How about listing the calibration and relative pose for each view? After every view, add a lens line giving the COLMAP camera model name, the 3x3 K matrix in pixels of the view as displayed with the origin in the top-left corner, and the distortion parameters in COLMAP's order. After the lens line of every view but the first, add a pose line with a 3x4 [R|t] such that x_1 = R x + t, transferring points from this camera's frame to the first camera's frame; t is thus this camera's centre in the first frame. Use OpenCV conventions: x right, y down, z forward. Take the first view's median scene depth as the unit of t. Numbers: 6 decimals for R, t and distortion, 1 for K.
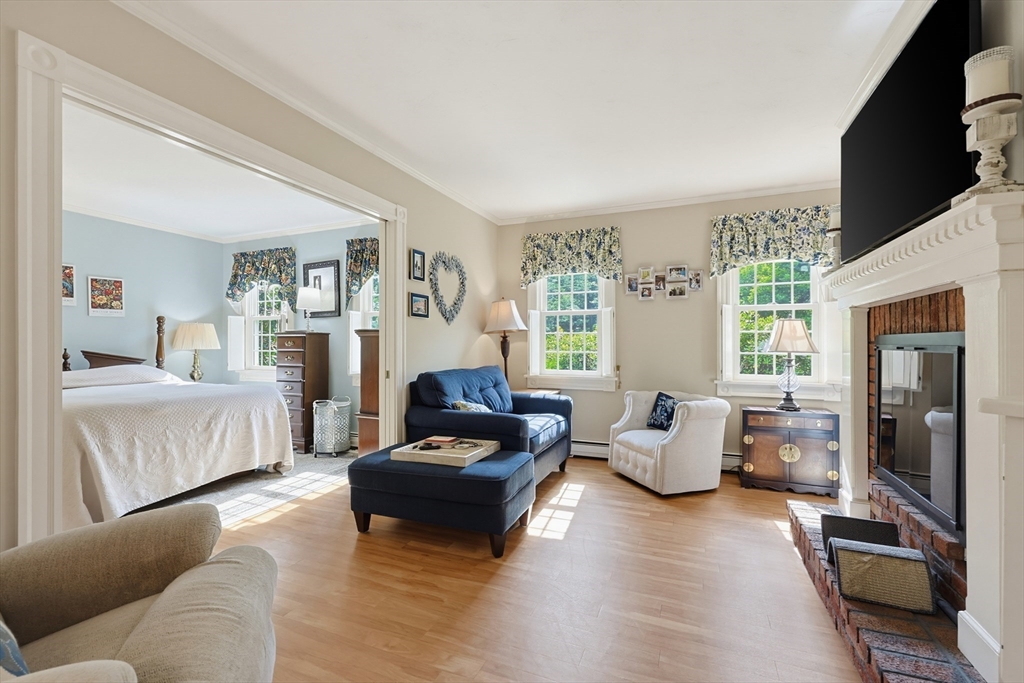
lens RADIAL K [[440.3, 0, 514.1], [0, 440.3, 342.9], [0, 0, 1]] dist [-0.000598, -0.000148]
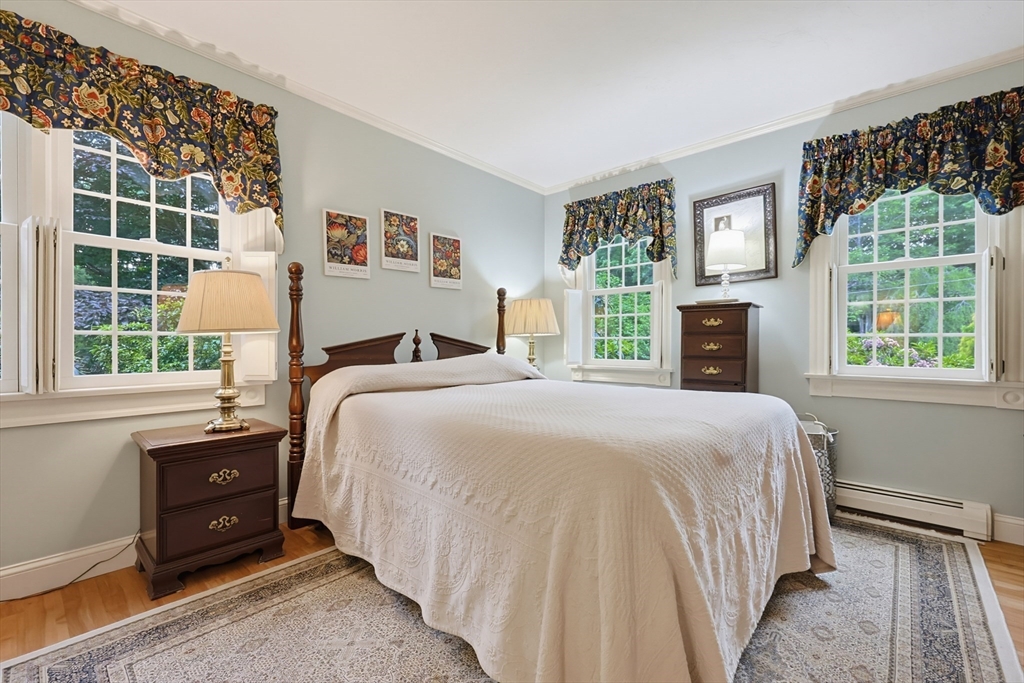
lens RADIAL K [[439.3, 0, 512.8], [0, 439.3, 337.1], [0, 0, 1]] dist [-0.000851, 0.000042]
pose [[0.942716, -0.002049, -0.333589, -0.625585], [-0.001136, 0.999956, -0.009354, 0.030348], [0.333593, 0.009197, 0.942672, 0.376883]]
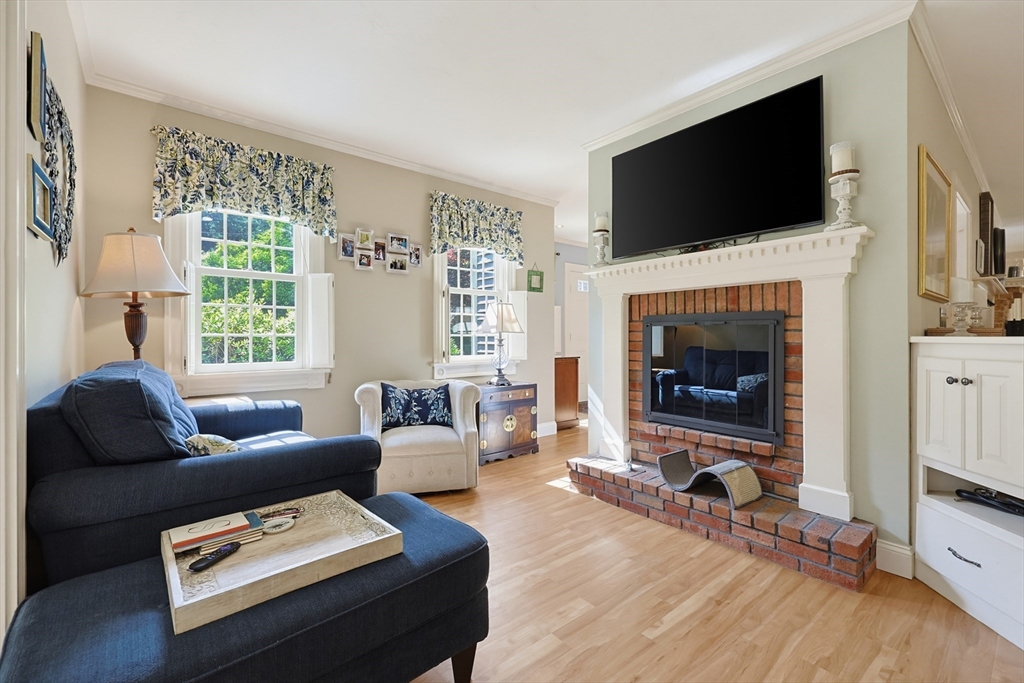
lens RADIAL K [[439.3, 0, 512.8], [0, 439.3, 337.1], [0, 0, 1]] dist [-0.000851, 0.000042]
pose [[0.464840, -0.004068, 0.885385, -0.289242], [-0.001550, 0.999984, 0.005408, 0.021247], [-0.885393, -0.003887, 0.464826, 0.386219]]
